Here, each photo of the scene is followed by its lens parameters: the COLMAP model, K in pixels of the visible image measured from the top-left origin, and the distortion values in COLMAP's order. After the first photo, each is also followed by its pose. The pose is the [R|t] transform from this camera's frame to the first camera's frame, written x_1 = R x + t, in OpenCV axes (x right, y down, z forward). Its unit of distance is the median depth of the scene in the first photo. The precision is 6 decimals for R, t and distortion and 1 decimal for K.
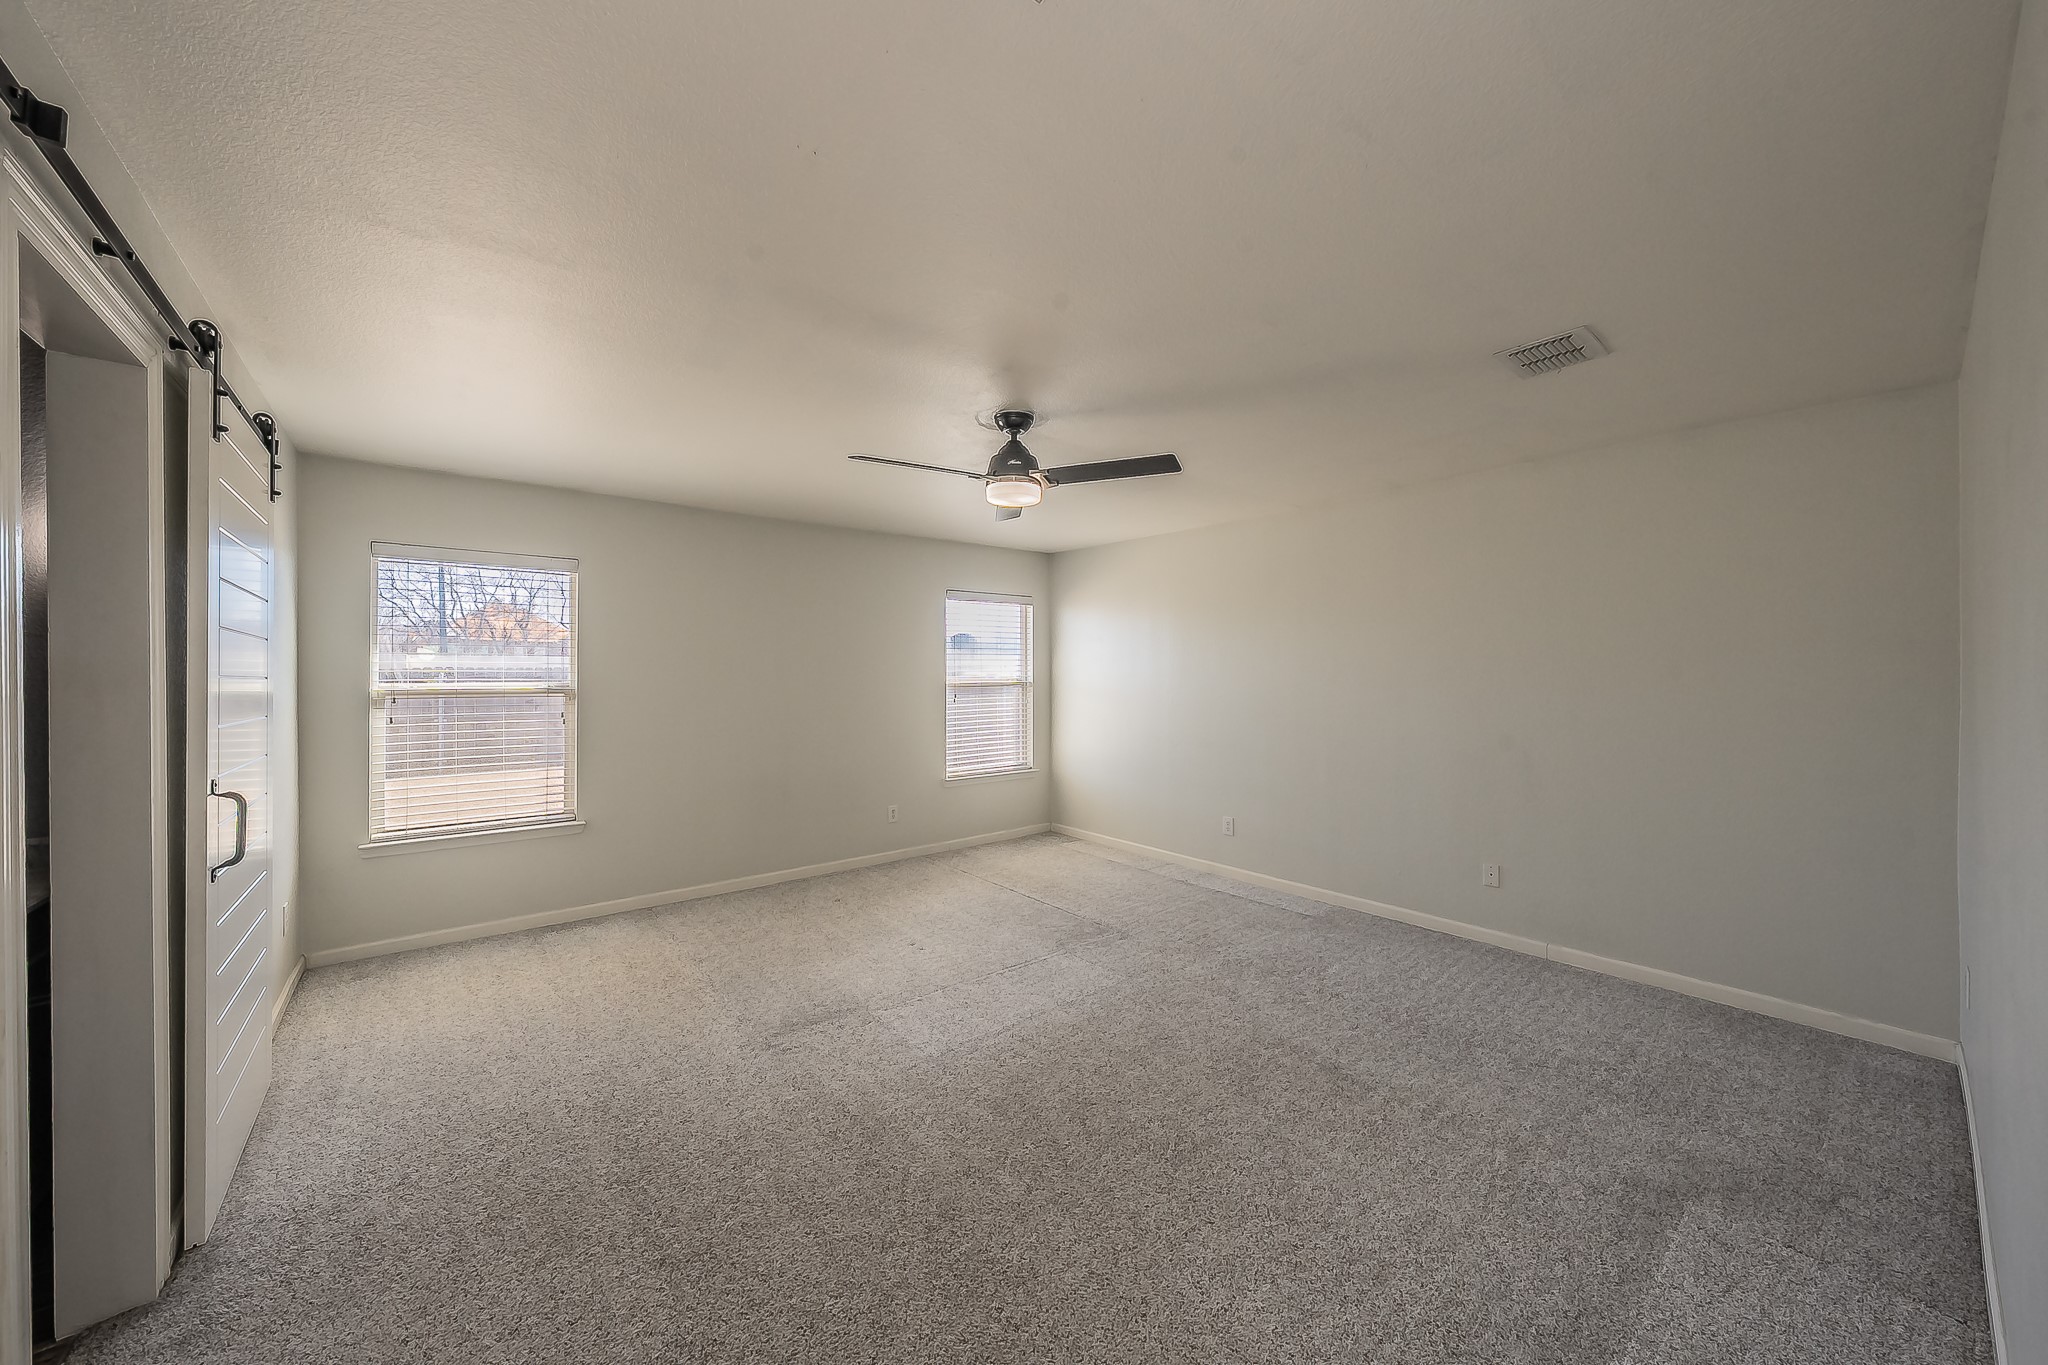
lens RADIAL K [[728.9, 0, 1061.0], [0, 728.9, 681.2], [0, 0, 1]] dist [-0.000507, -0.000104]
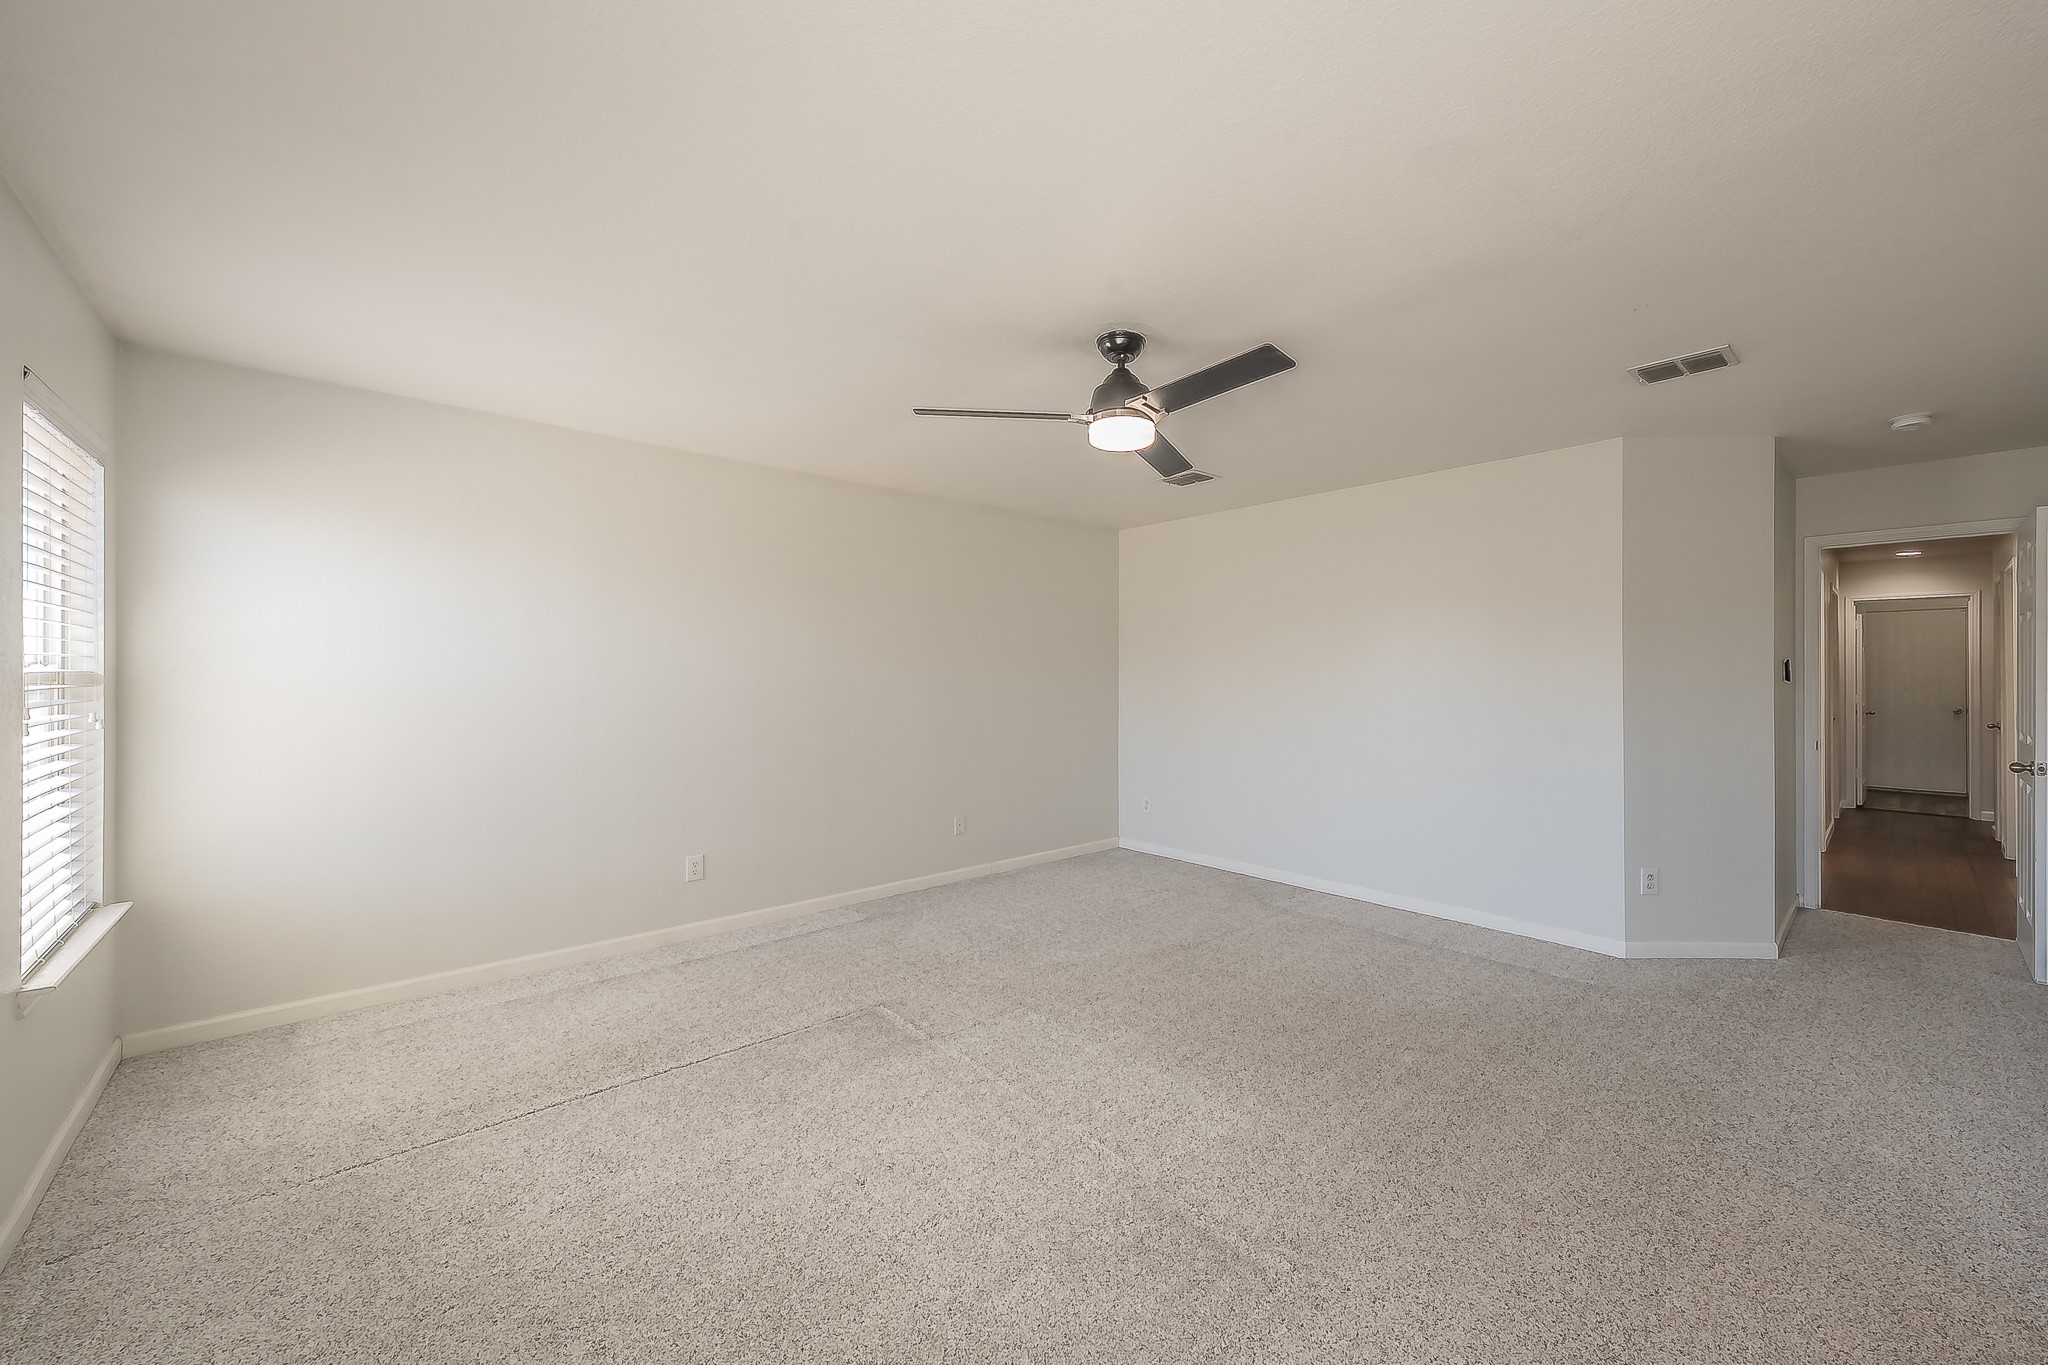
lens RADIAL K [[788.8, 0, 1024.0], [0, 788.8, 682.5], [0, 0, 1]] dist [0.000822, 0.000159]
pose [[-0.015443, -0.010168, 0.999829, -0.746384], [0.007687, 0.999918, 0.010288, 0.005849], [-0.999851, 0.007844, -0.015363, 0.879567]]
